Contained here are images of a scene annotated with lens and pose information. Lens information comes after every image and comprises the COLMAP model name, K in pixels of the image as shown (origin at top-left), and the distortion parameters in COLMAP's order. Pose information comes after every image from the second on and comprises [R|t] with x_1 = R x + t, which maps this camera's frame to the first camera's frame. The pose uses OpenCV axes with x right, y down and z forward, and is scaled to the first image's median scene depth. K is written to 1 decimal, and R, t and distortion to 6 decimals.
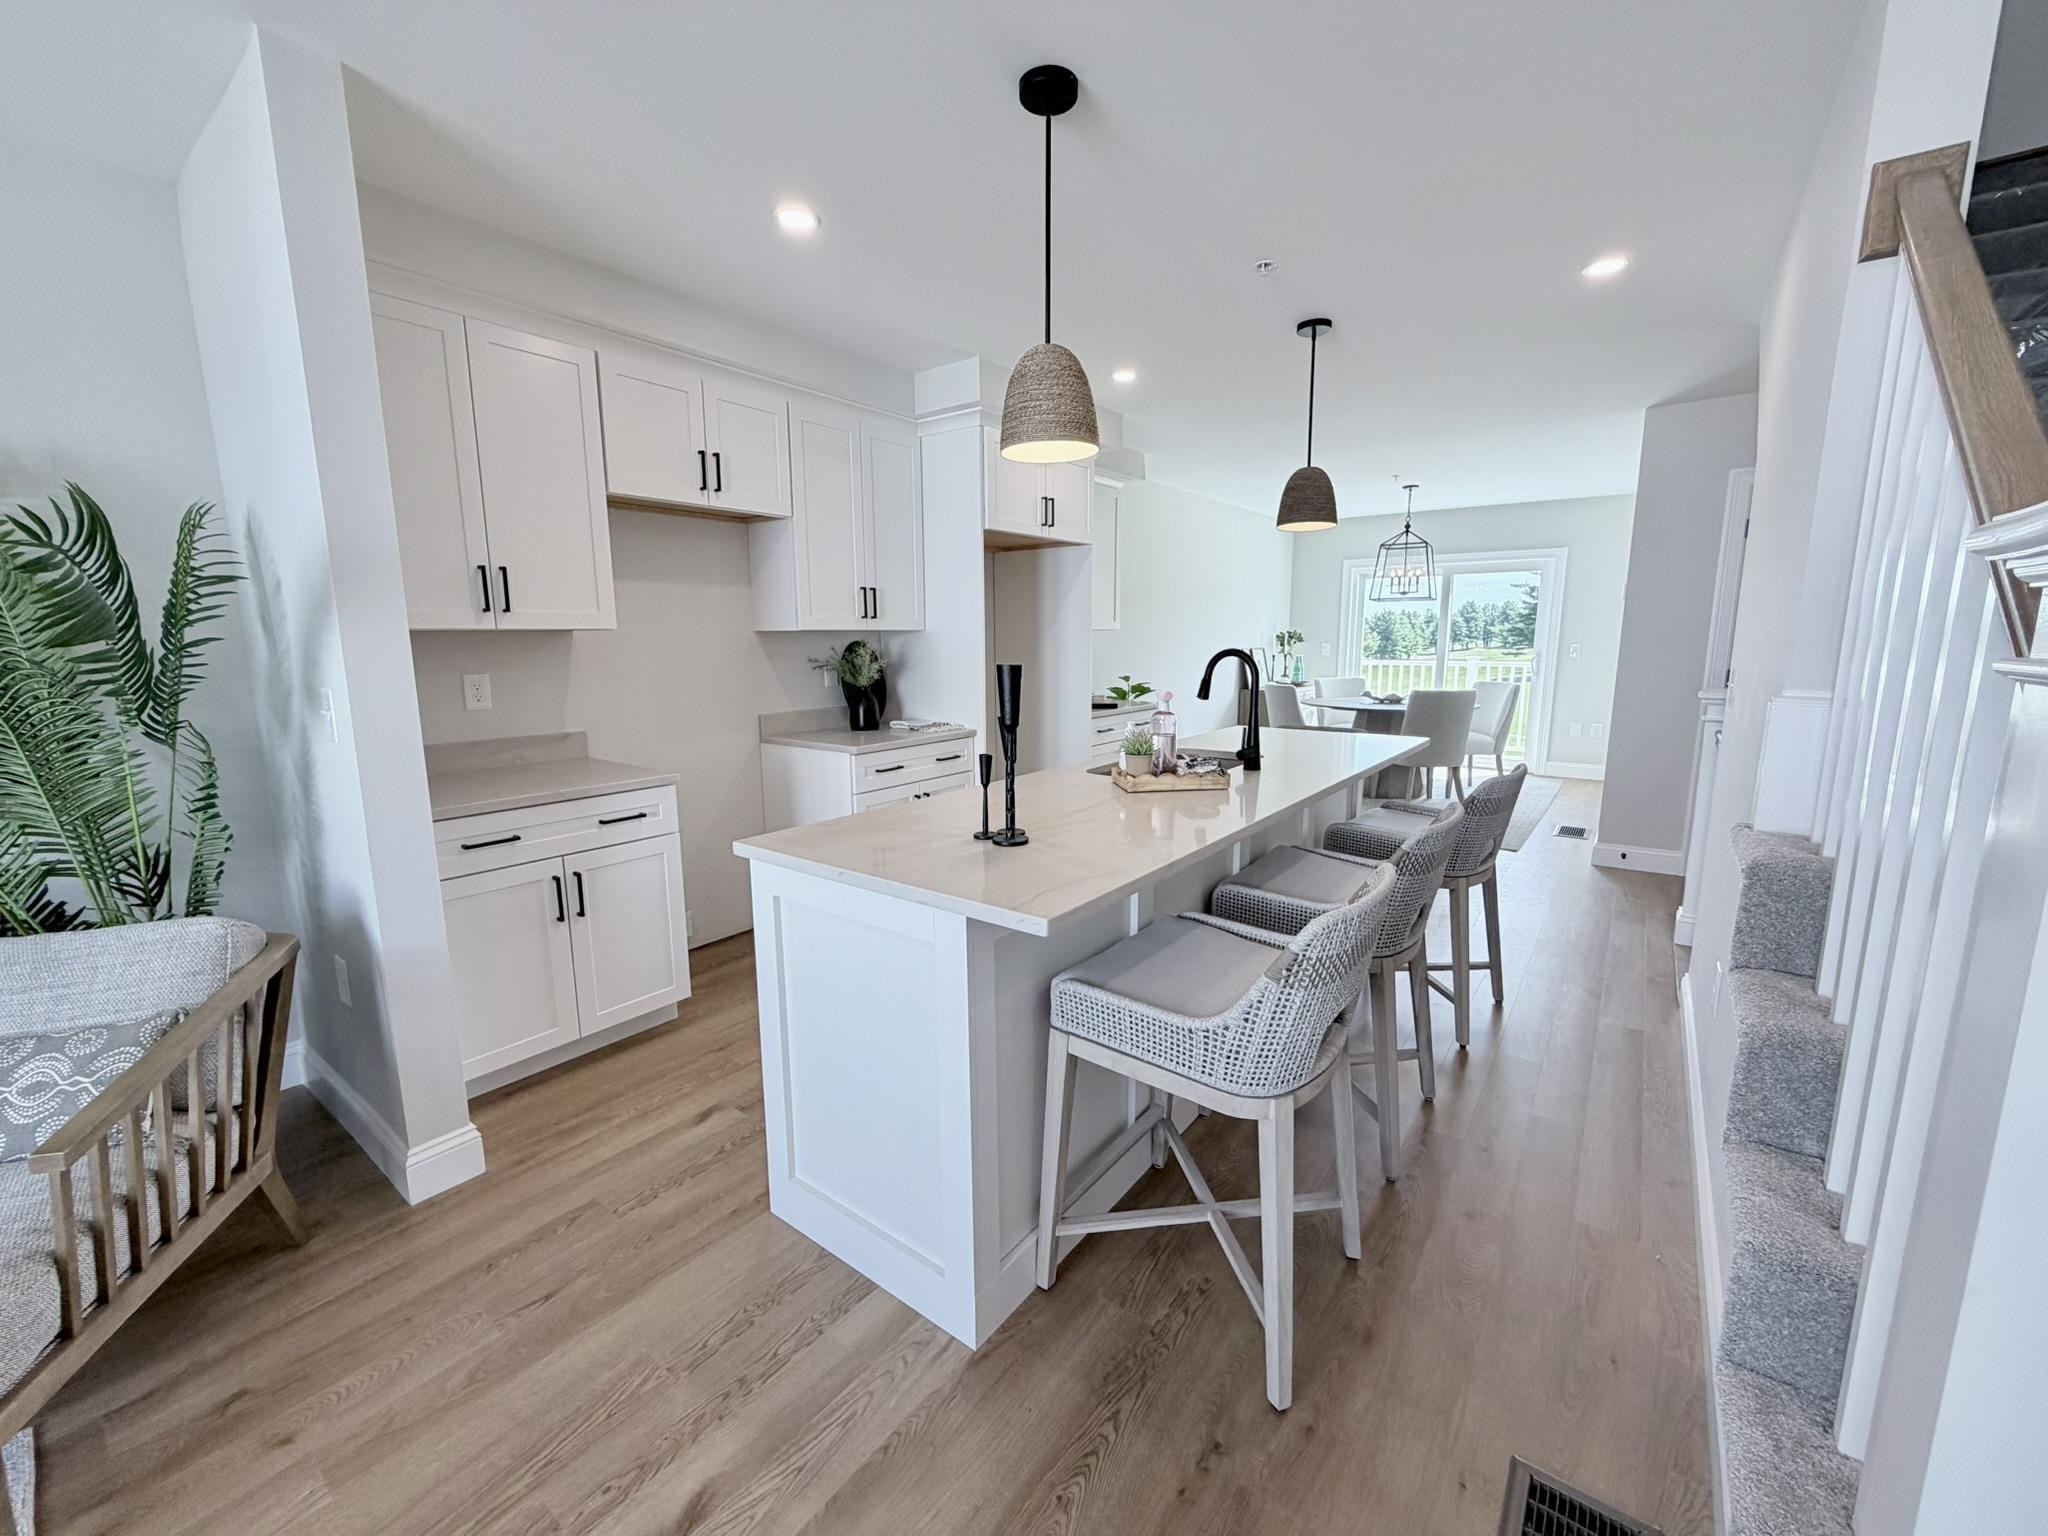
lens RADIAL K [[814.8, 0, 1019.0], [0, 814.8, 765.6], [0, 0, 1]] dist [0.001194, -0.000432]
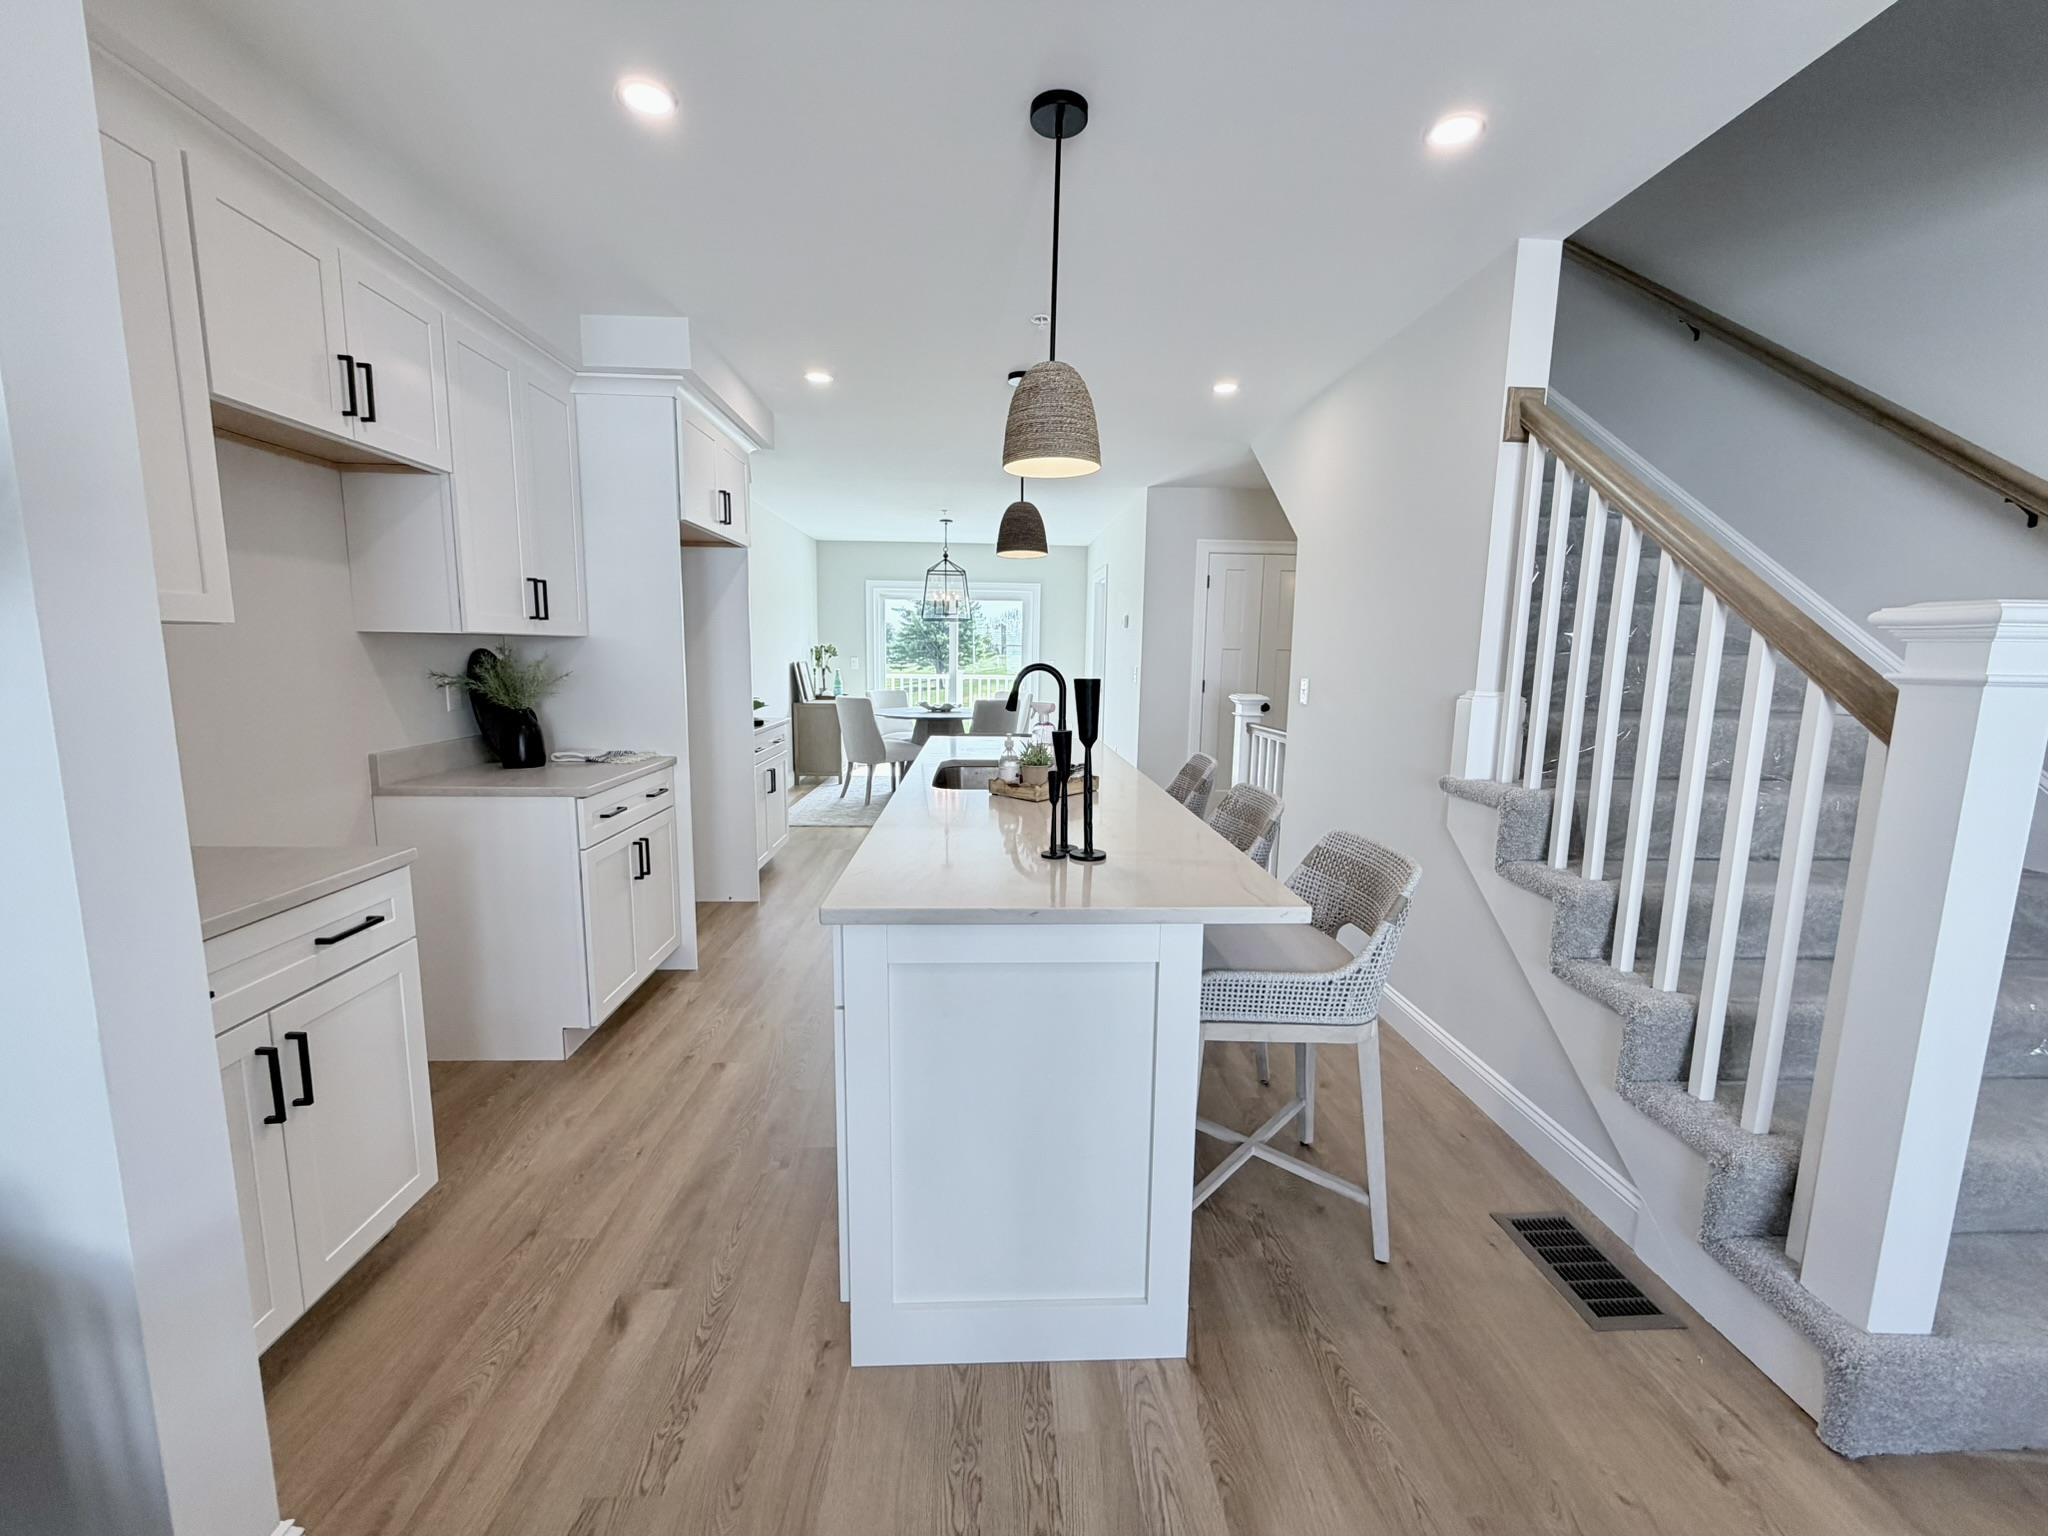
lens RADIAL K [[814.8, 0, 1019.0], [0, 814.8, 765.6], [0, 0, 1]] dist [0.001194, -0.000432]
pose [[0.767942, -0.072867, 0.636361, -0.504543], [0.083039, 0.996449, 0.013890, -0.027382], [-0.635114, 0.042176, 0.771266, 0.202456]]
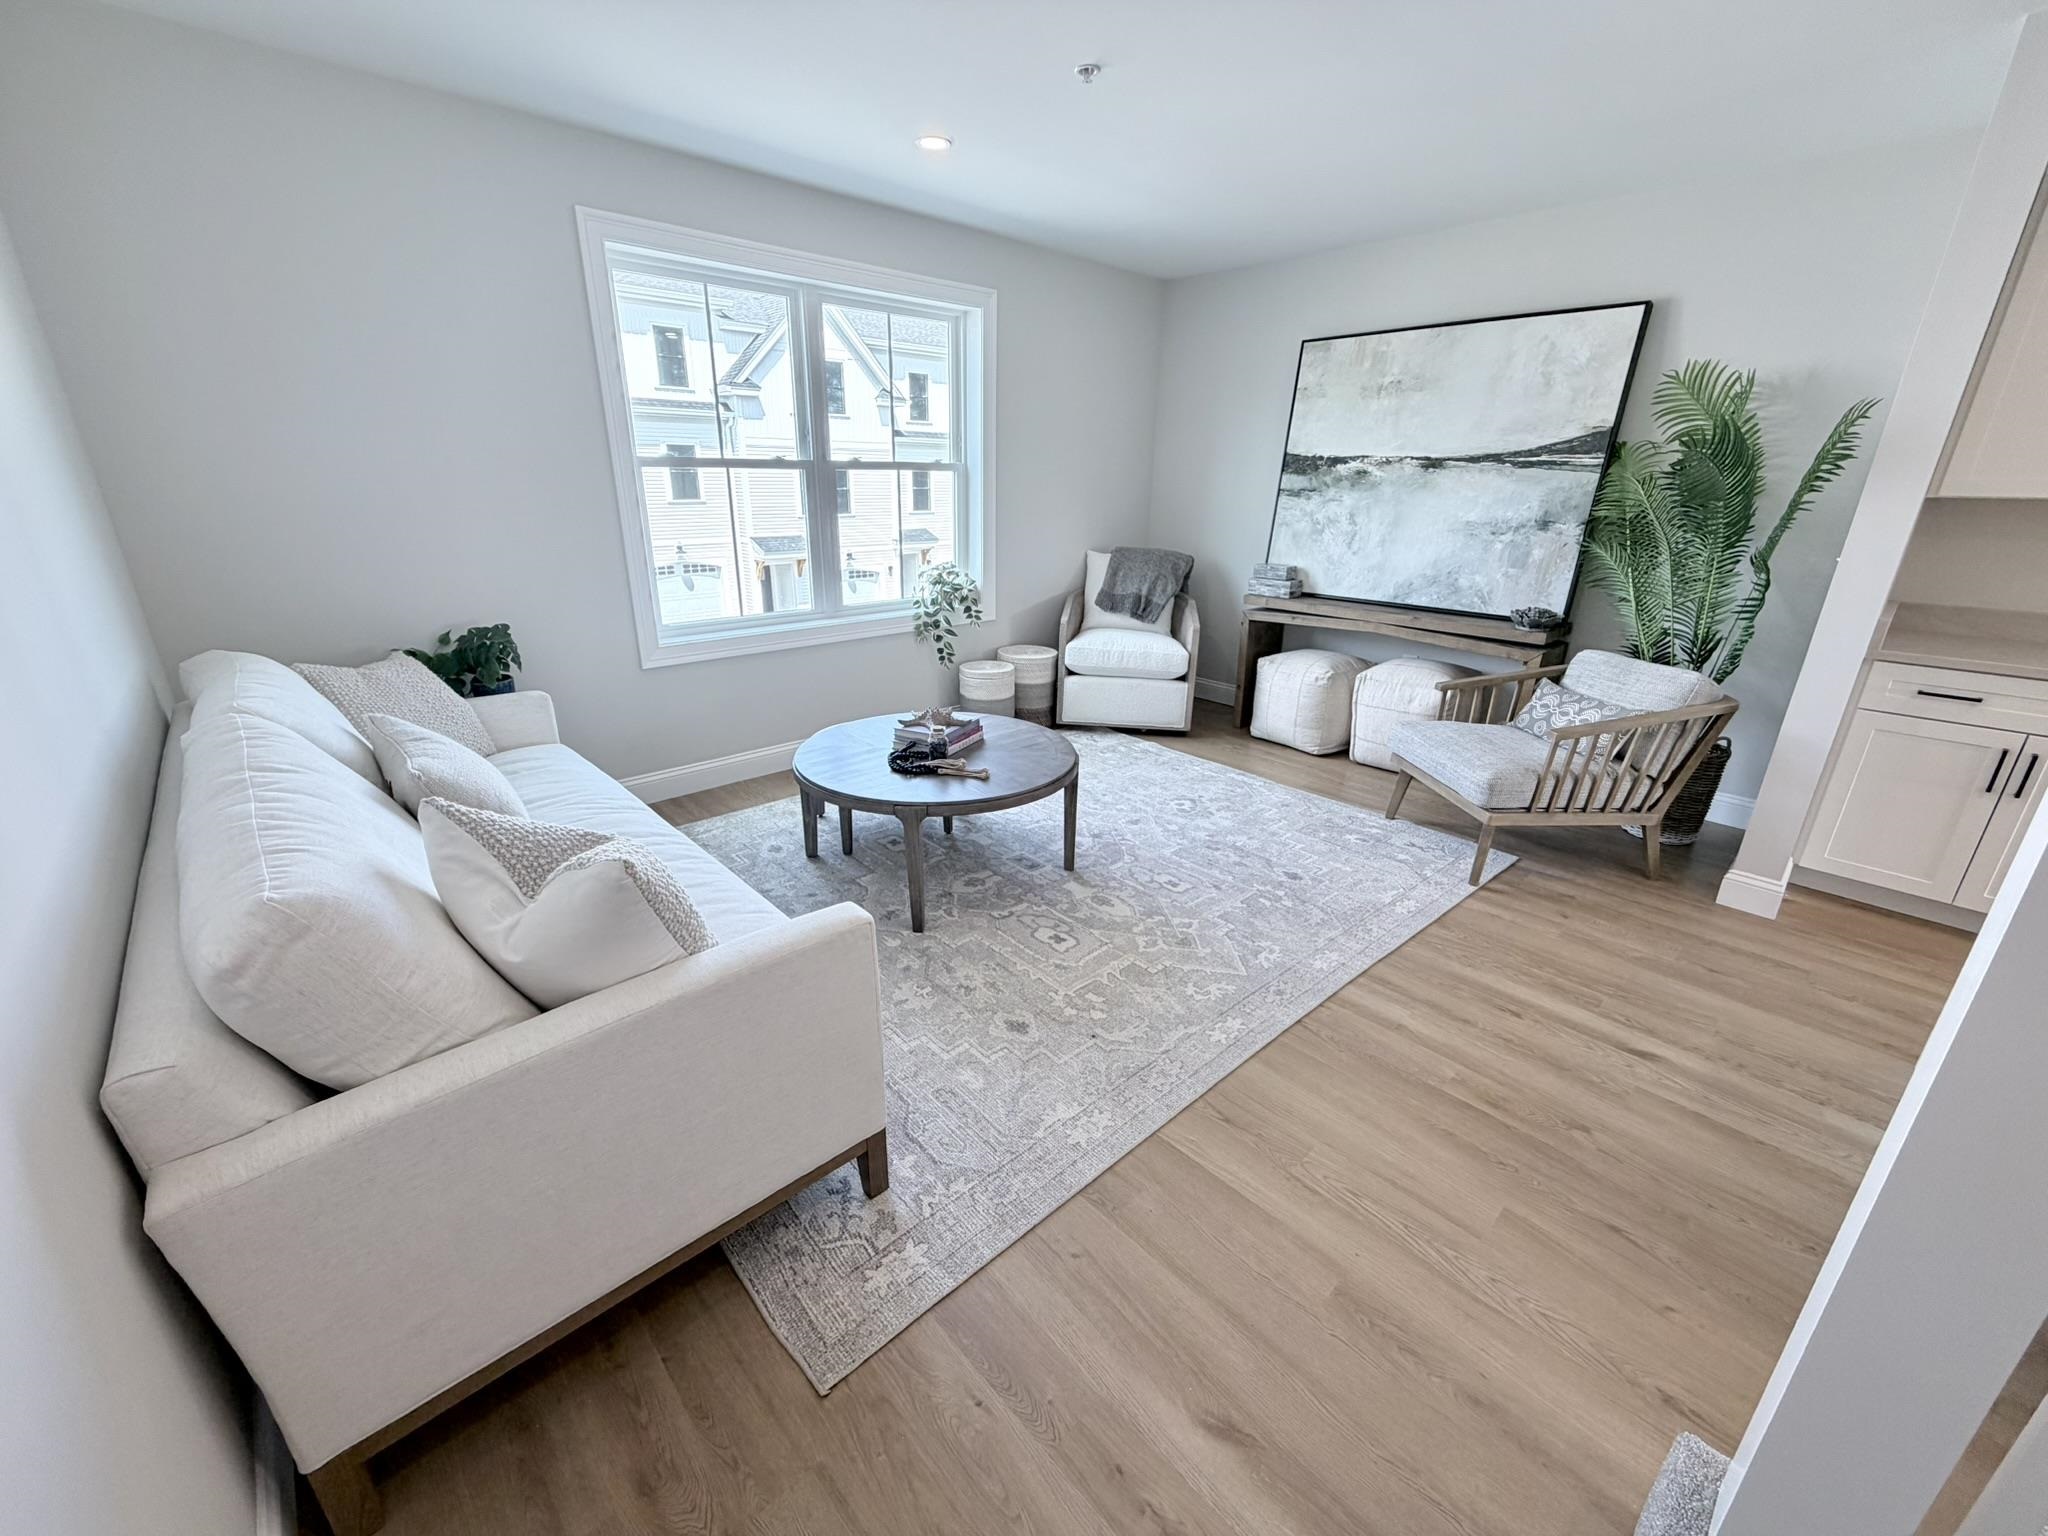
lens RADIAL K [[814.8, 0, 1019.0], [0, 814.8, 765.6], [0, 0, 1]] dist [0.001194, -0.000432]
pose [[-0.171209, 0.334695, -0.926643, 0.606588], [-0.165636, 0.917365, 0.361947, -0.011767], [0.971212, 0.215454, -0.101623, -0.106157]]
